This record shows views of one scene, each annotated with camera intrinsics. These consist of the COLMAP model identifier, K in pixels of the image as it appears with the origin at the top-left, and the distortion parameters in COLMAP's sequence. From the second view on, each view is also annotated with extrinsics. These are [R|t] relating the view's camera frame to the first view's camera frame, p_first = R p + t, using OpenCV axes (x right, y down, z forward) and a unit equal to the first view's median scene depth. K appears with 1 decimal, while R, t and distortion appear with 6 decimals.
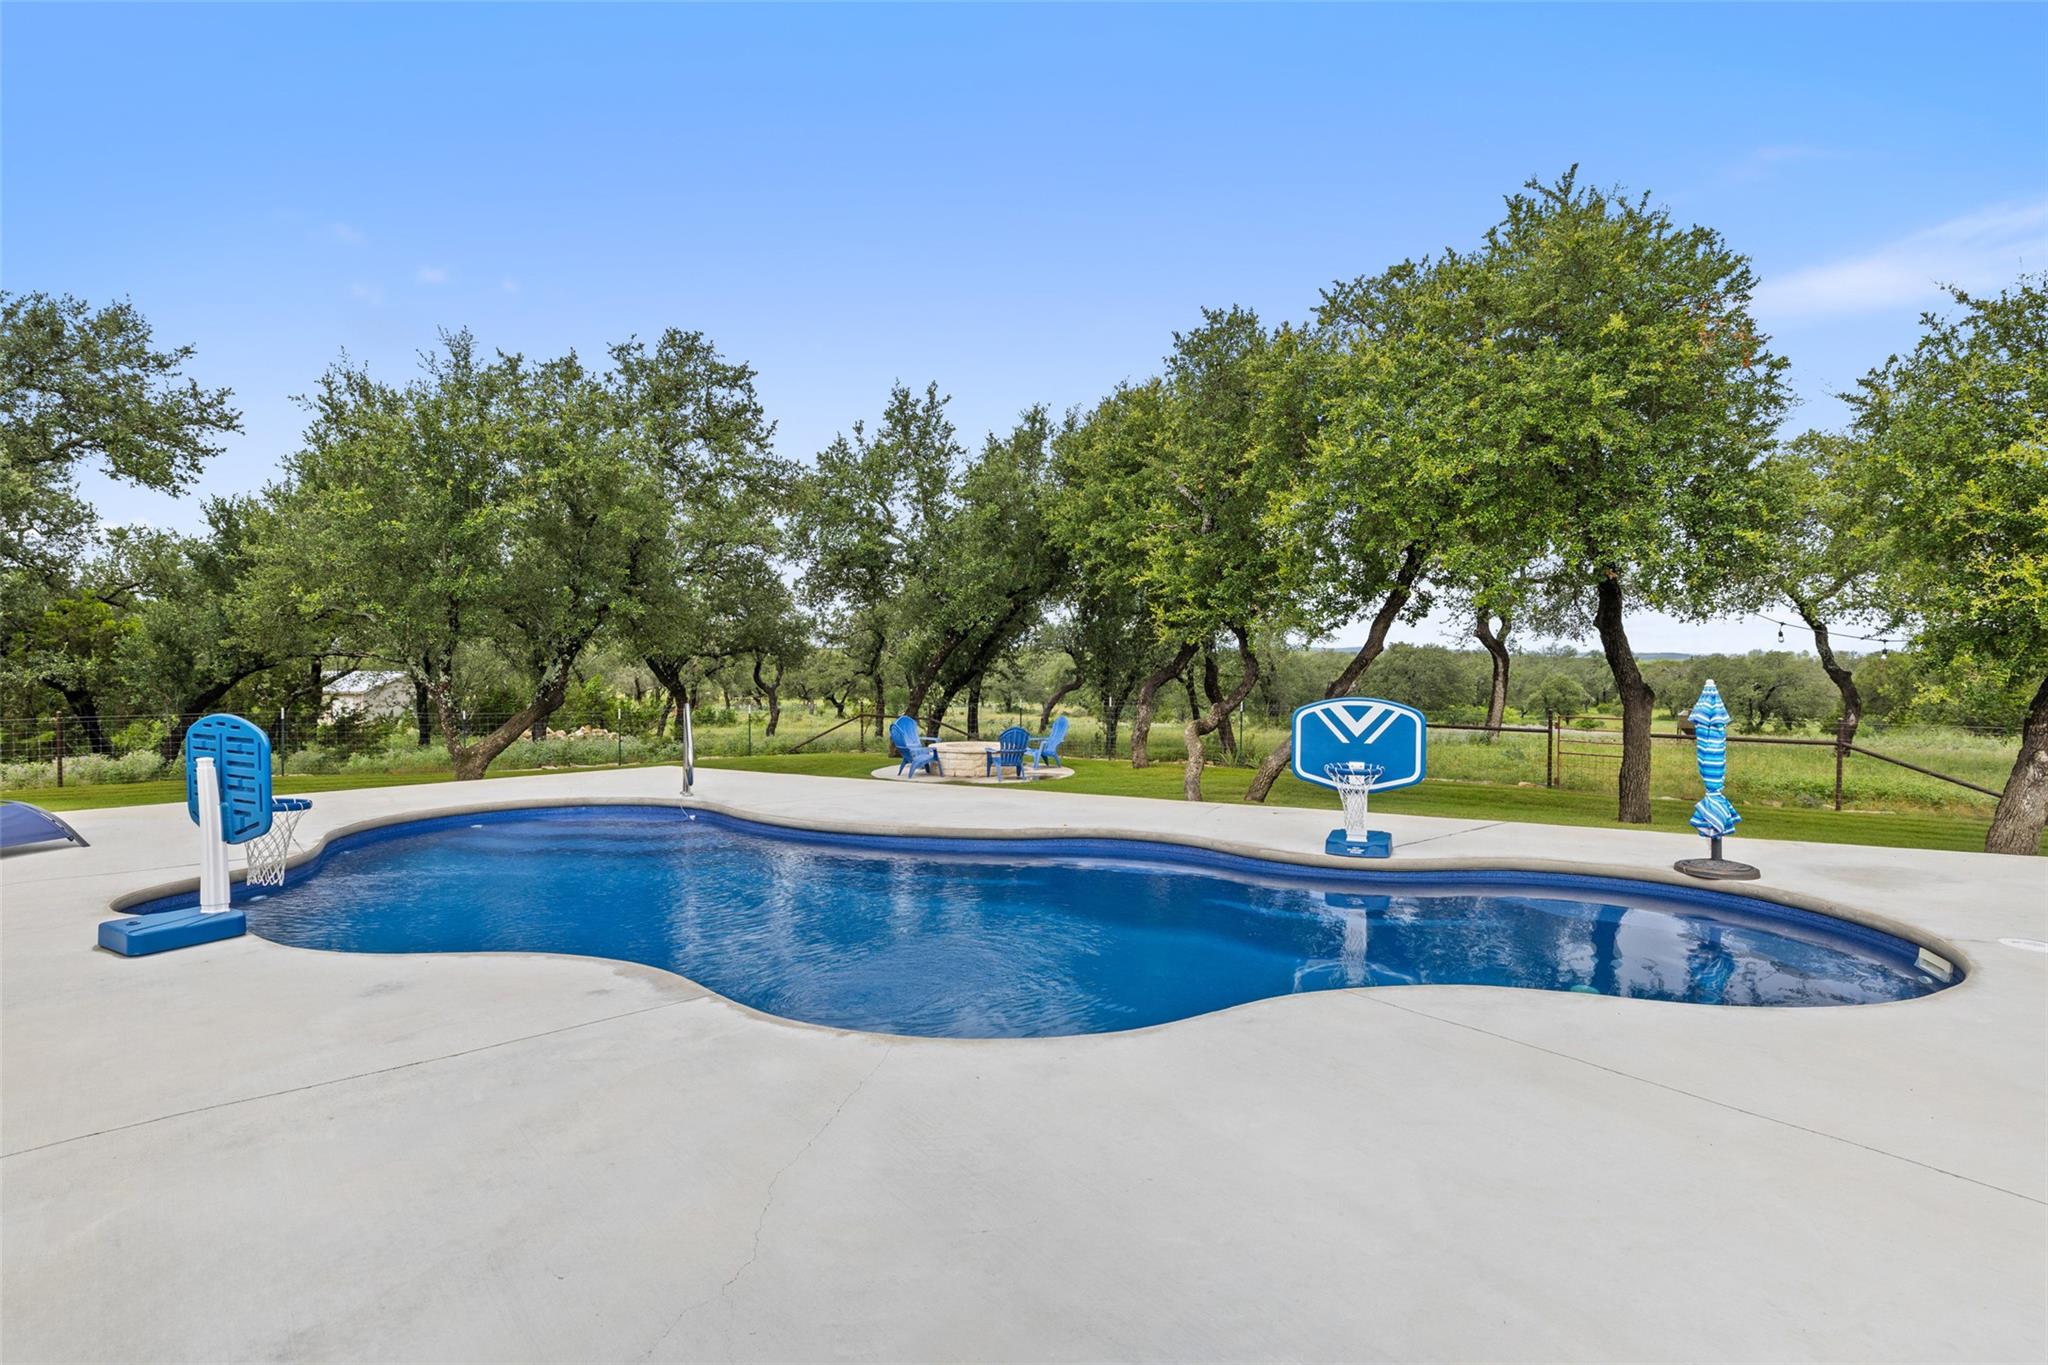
lens RADIAL K [[1025.0, 0, 1006.8], [0, 1025.0, 674.2], [0, 0, 1]] dist [-0.003603, 0.000513]
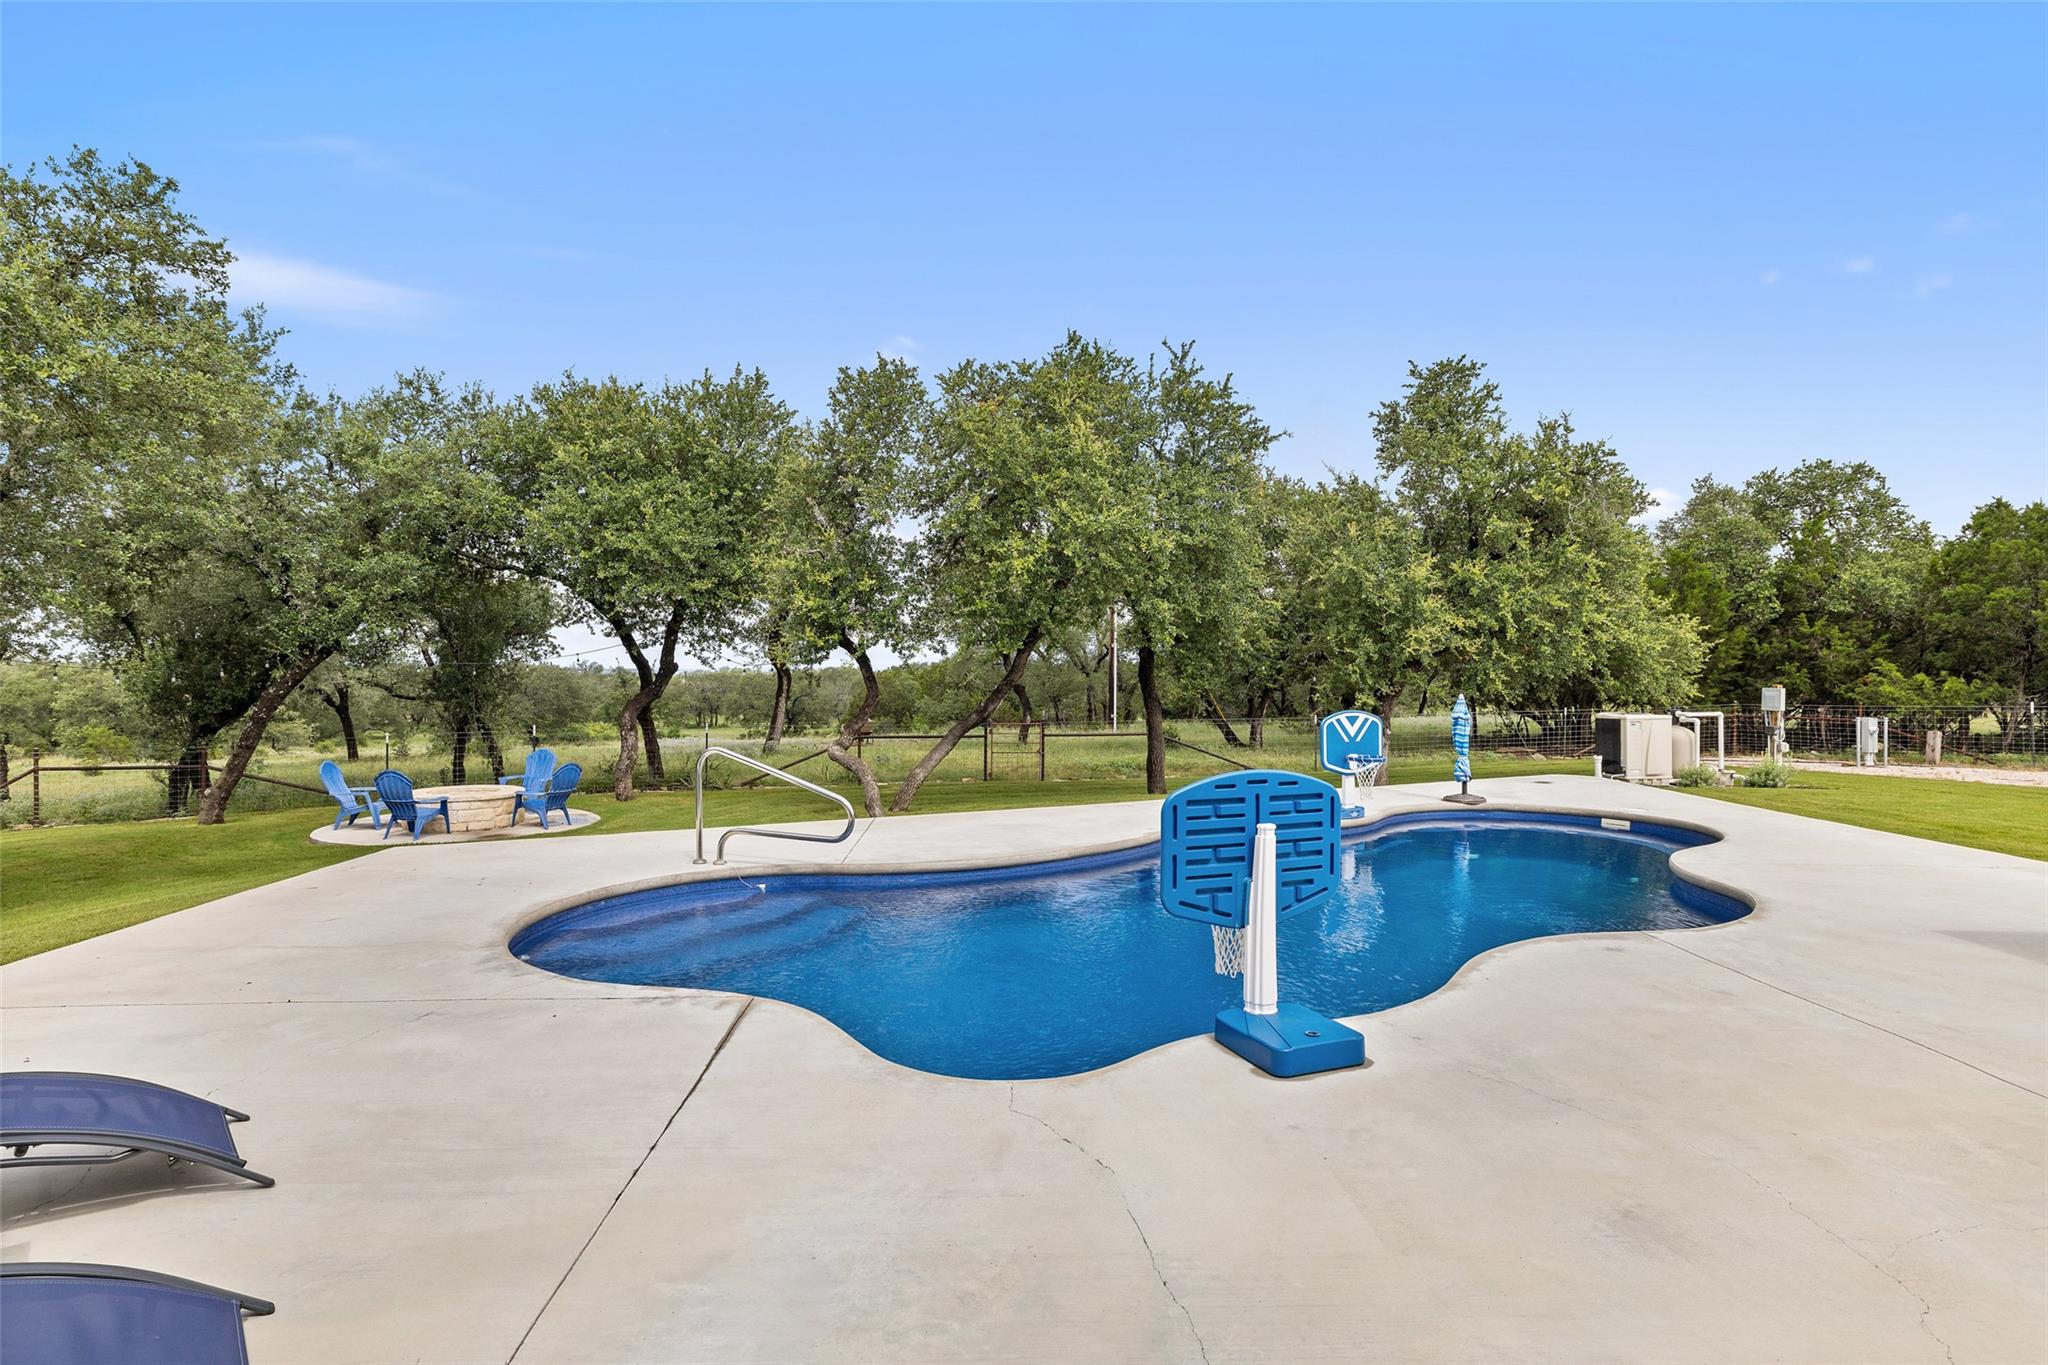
lens RADIAL K [[1025.0, 0, 1023.2], [0, 1025.0, 664.9], [0, 0, 1]] dist [-0.003603, 0.000513]
pose [[0.621353, 0.003138, 0.783524, -0.812883], [0.015769, 0.999739, -0.016509, -0.018910], [-0.783372, 0.022613, 0.621142, 0.332941]]
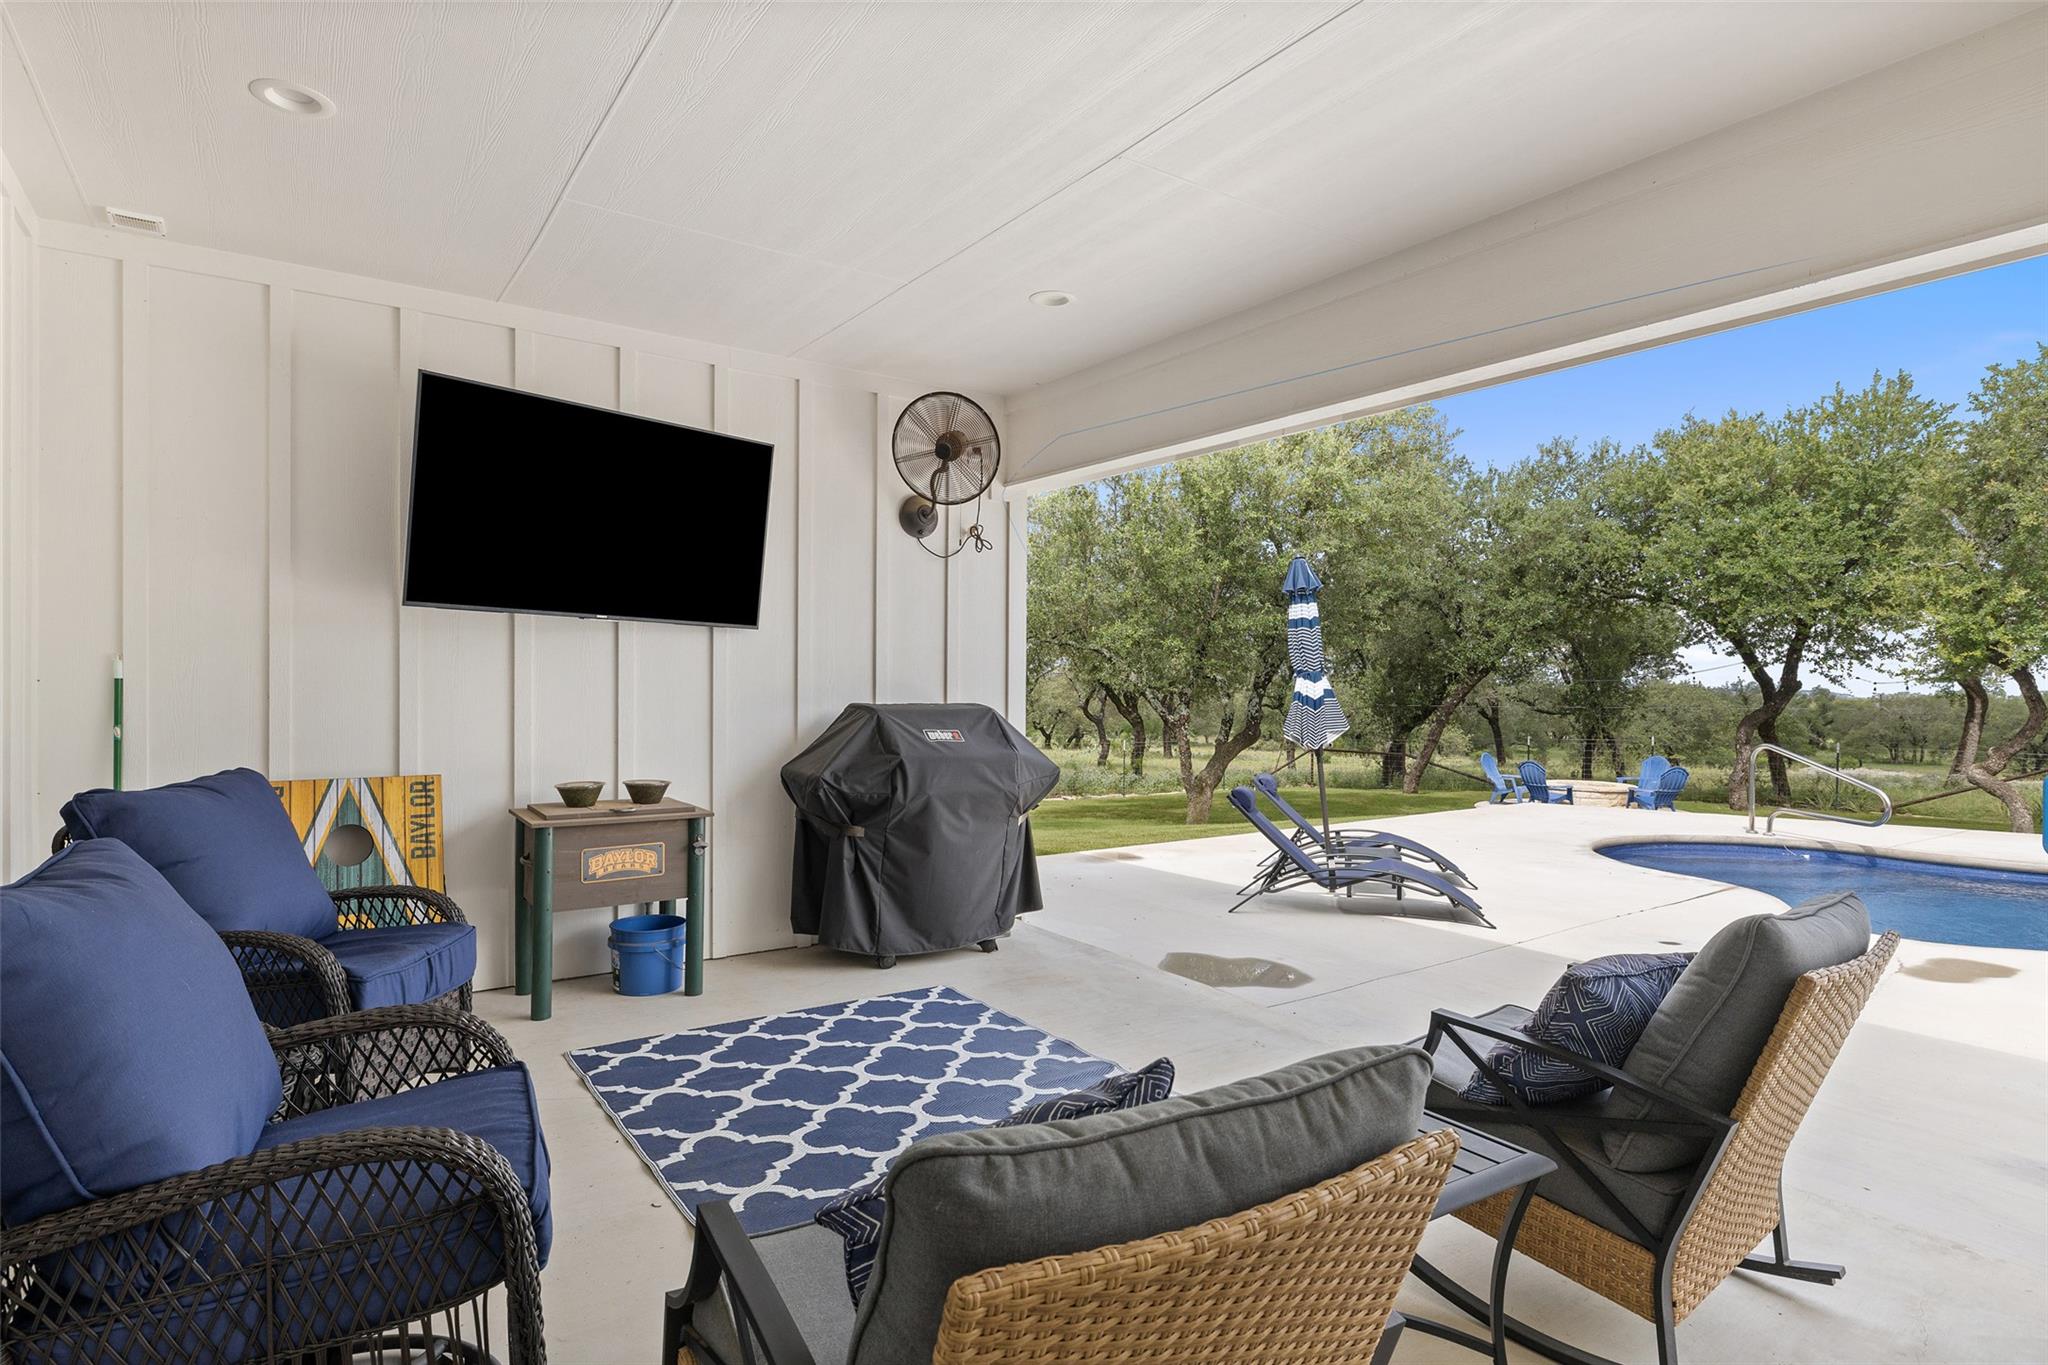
lens RADIAL K [[1025.0, 0, 1031.8], [0, 1025.0, 693.8], [0, 0, 1]] dist [-0.003603, 0.000513]
pose [[0.993949, 0.009807, -0.109403, -0.959631], [-0.010952, 0.999891, -0.009865, -0.003240], [0.109294, 0.011003, 0.993949, -0.091191]]
